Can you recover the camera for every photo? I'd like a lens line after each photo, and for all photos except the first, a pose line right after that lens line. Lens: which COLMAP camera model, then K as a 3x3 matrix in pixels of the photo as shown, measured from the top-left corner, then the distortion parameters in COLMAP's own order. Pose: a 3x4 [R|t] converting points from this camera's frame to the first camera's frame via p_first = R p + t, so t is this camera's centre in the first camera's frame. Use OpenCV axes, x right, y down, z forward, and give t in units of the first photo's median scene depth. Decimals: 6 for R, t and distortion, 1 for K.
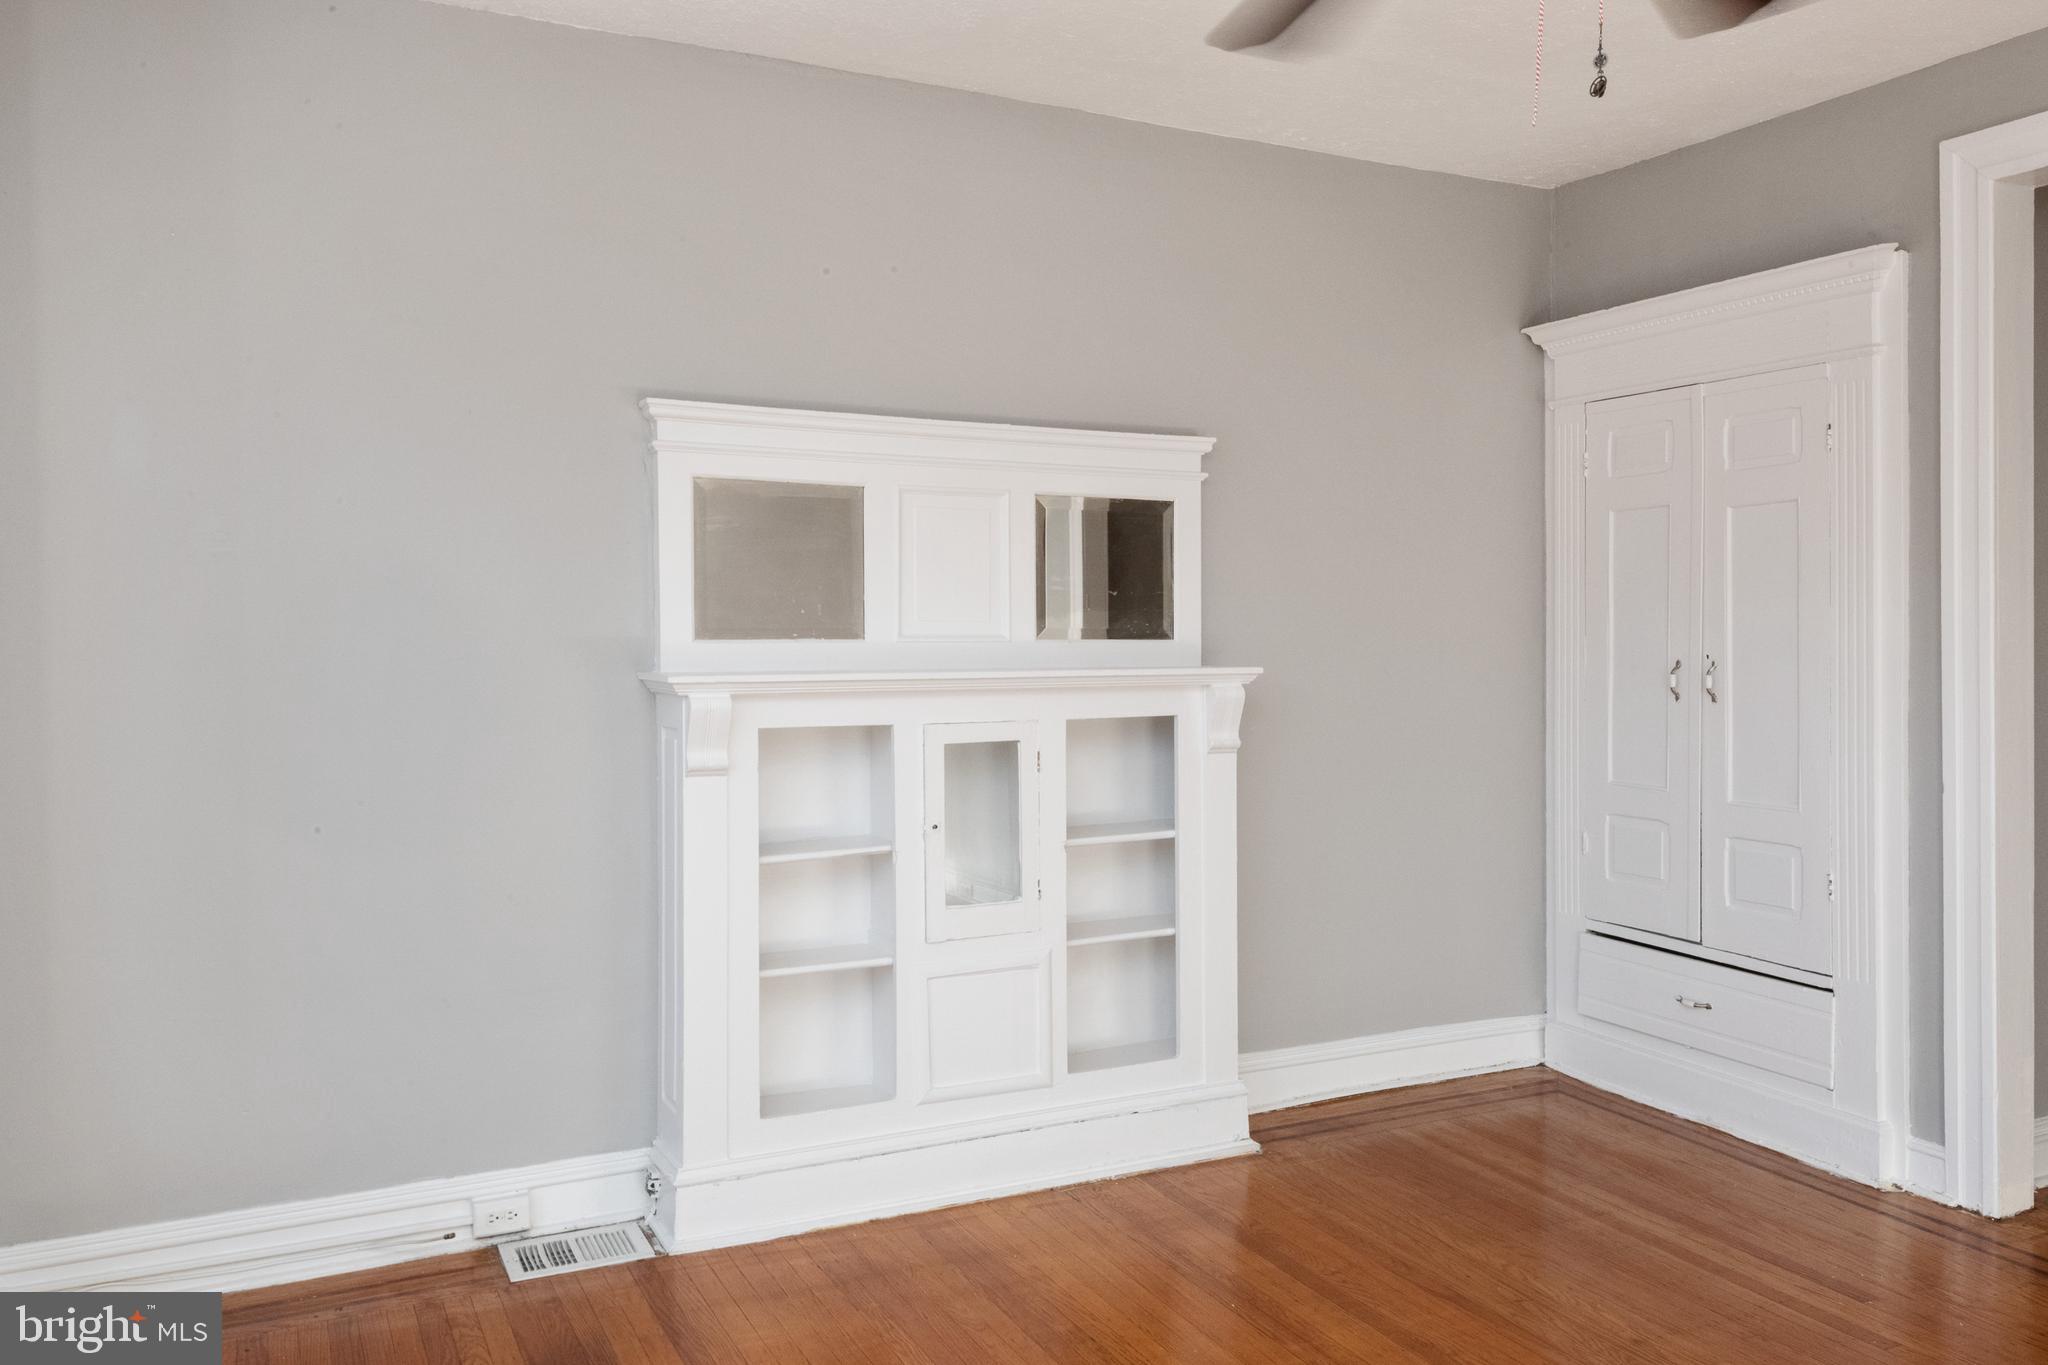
lens RADIAL K [[1554.3, 0, 1033.5], [0, 1554.3, 676.3], [0, 0, 1]] dist [0.052926, -0.051325]
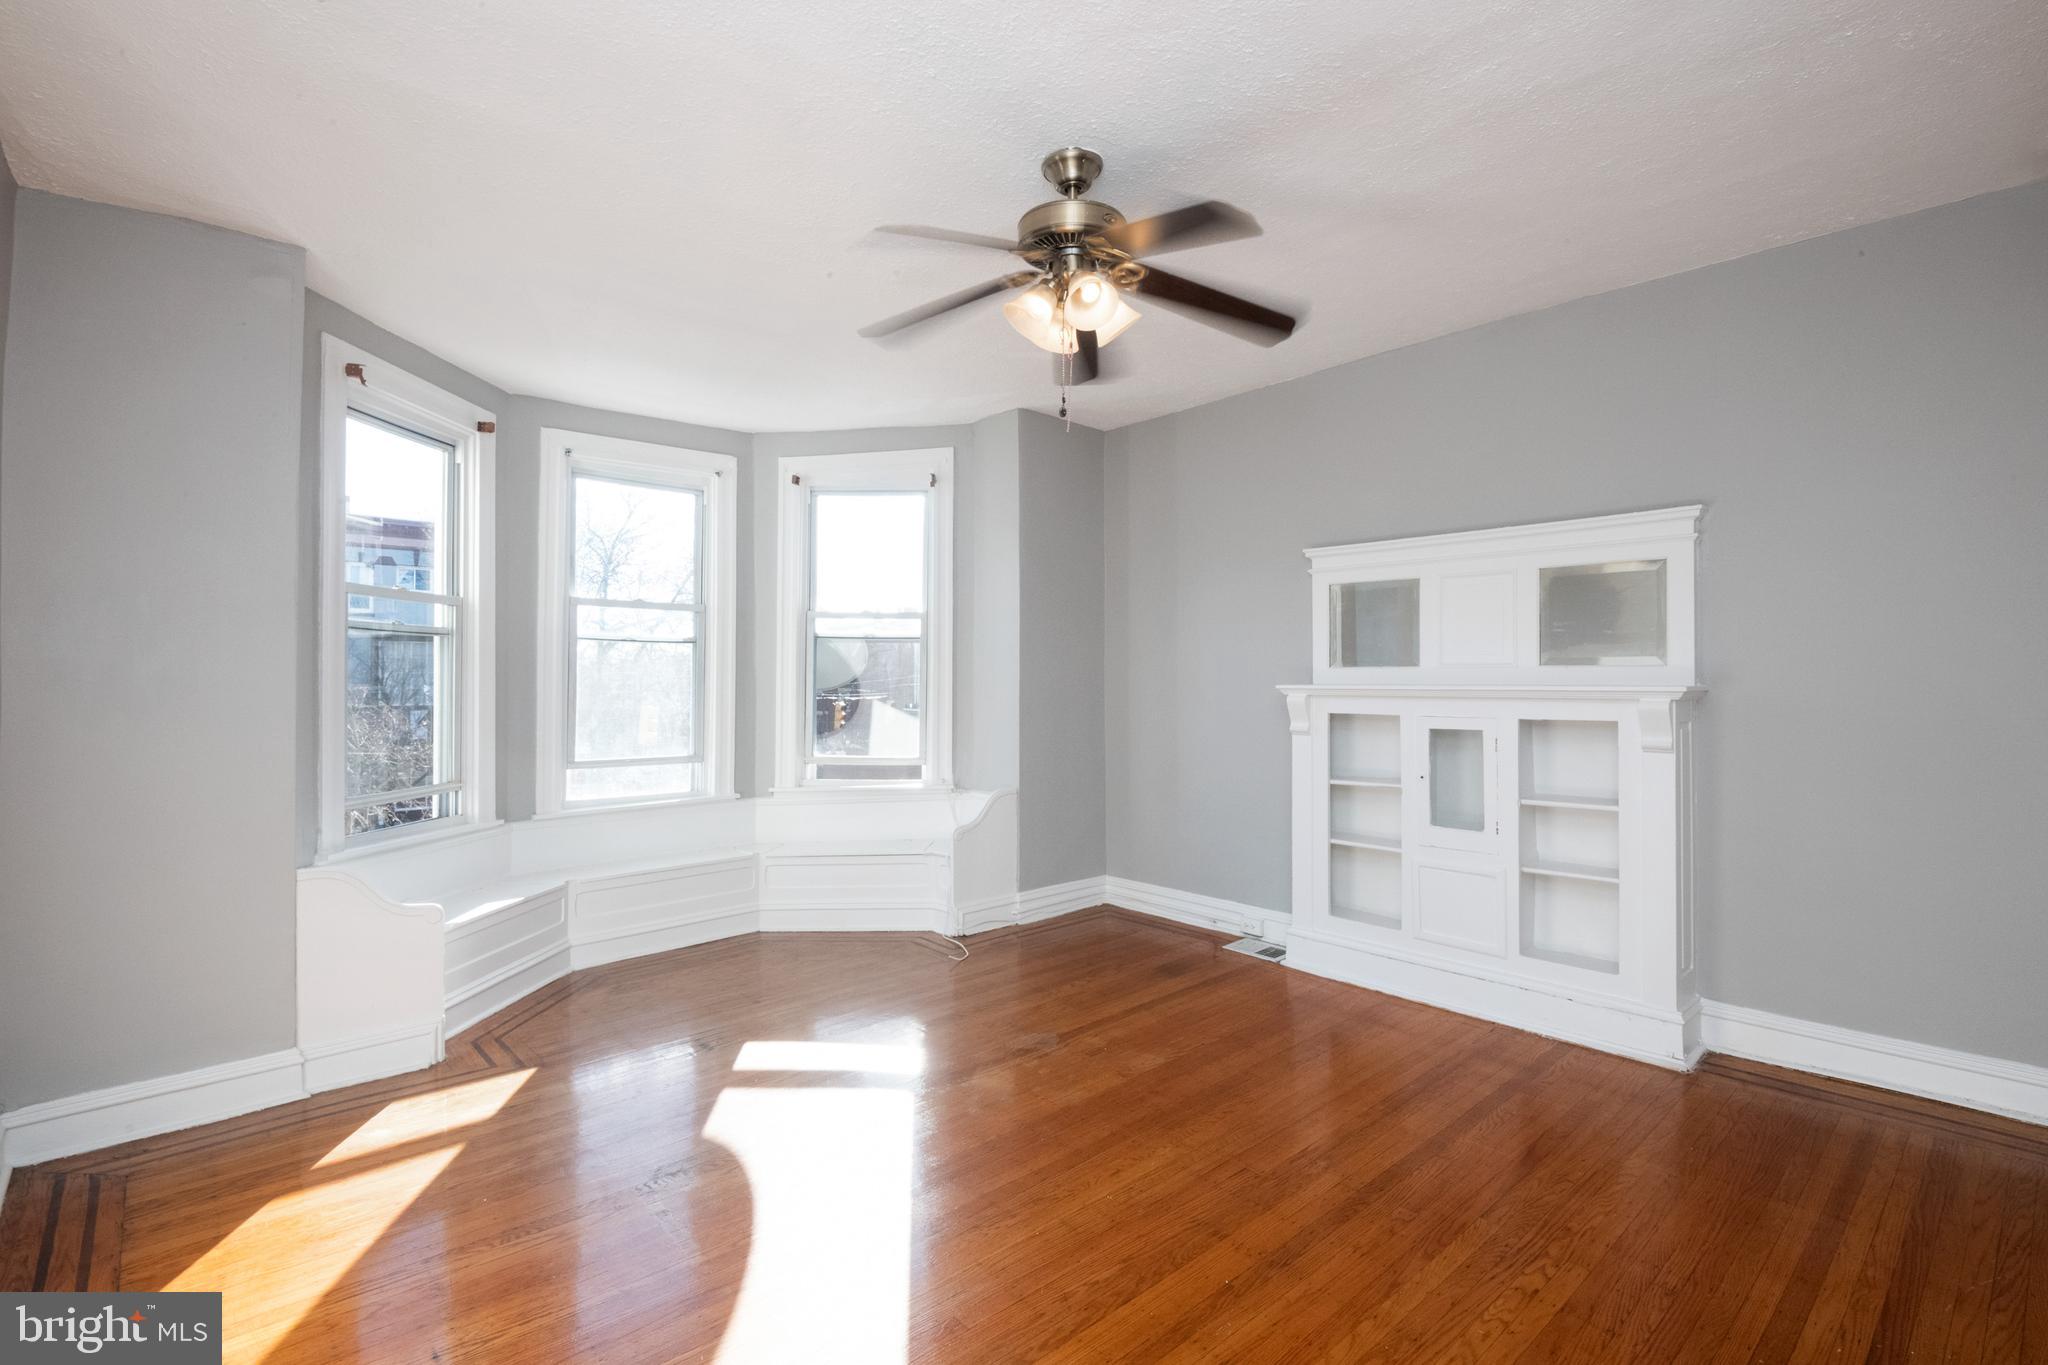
lens RADIAL K [[949.9, 0, 1034.8], [0, 949.9, 673.3], [0, 0, 1]] dist [0.029645, -0.026931]
pose [[0.264243, 0.001355, -0.964455, 0.788954], [-0.016201, 0.999864, -0.003034, -0.005840], [0.964320, 0.016427, 0.264229, 0.303524]]
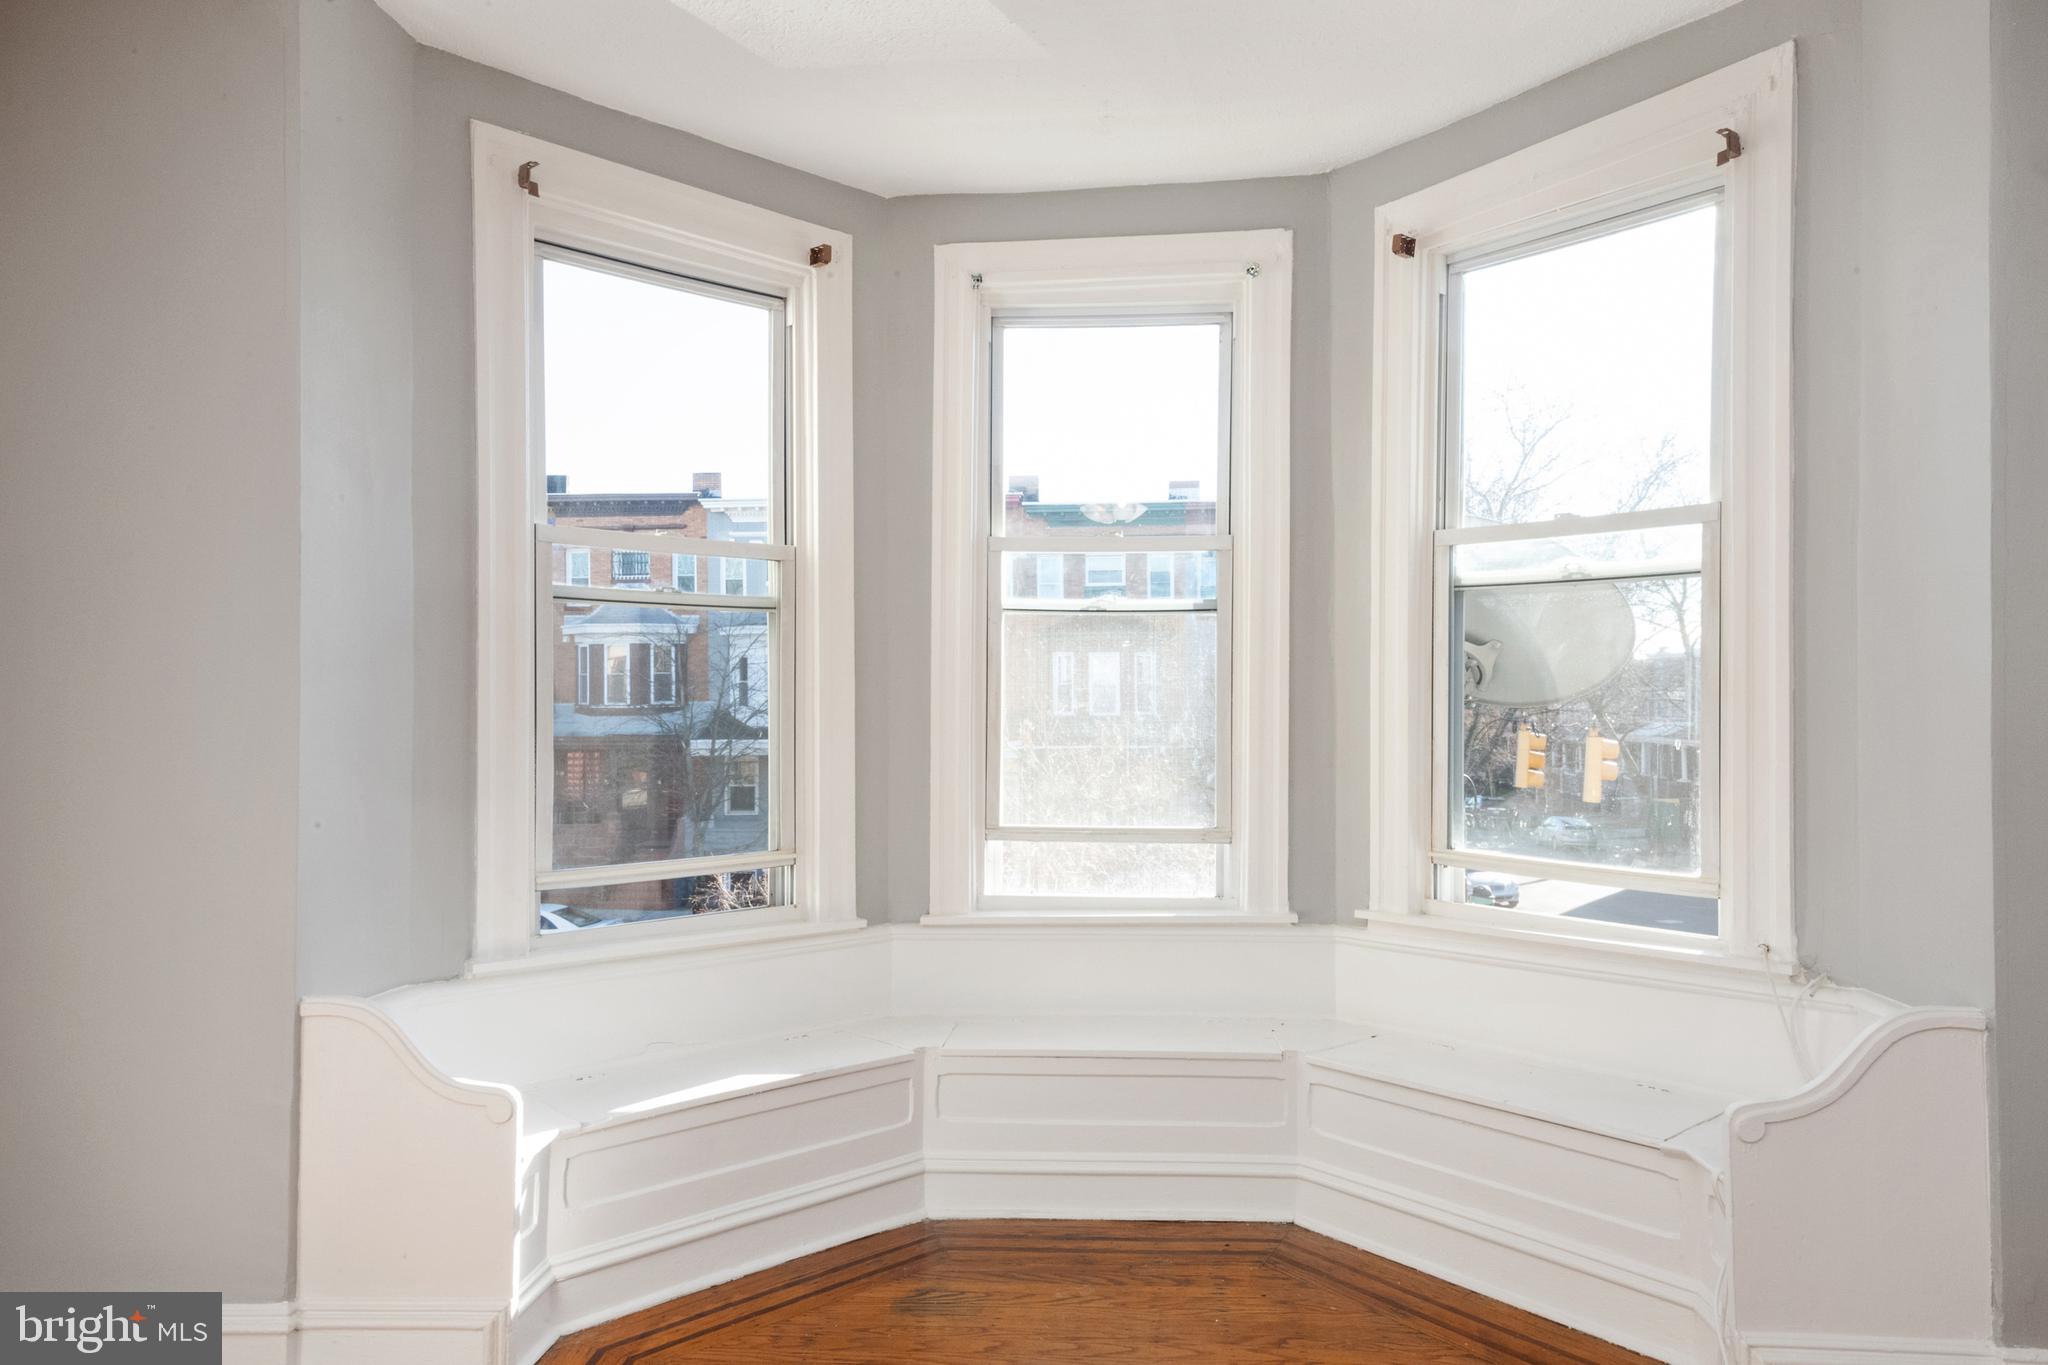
lens RADIAL K [[1287.5, 0, 1027.4], [0, 1287.5, 681.3], [0, 0, 1]] dist [0.043615, -0.001625]
pose [[-0.515217, -0.000775, -0.857059, 0.241029], [-0.006930, 0.999971, 0.003262, 0.004056], [0.857032, 0.007620, -0.515207, 0.559378]]
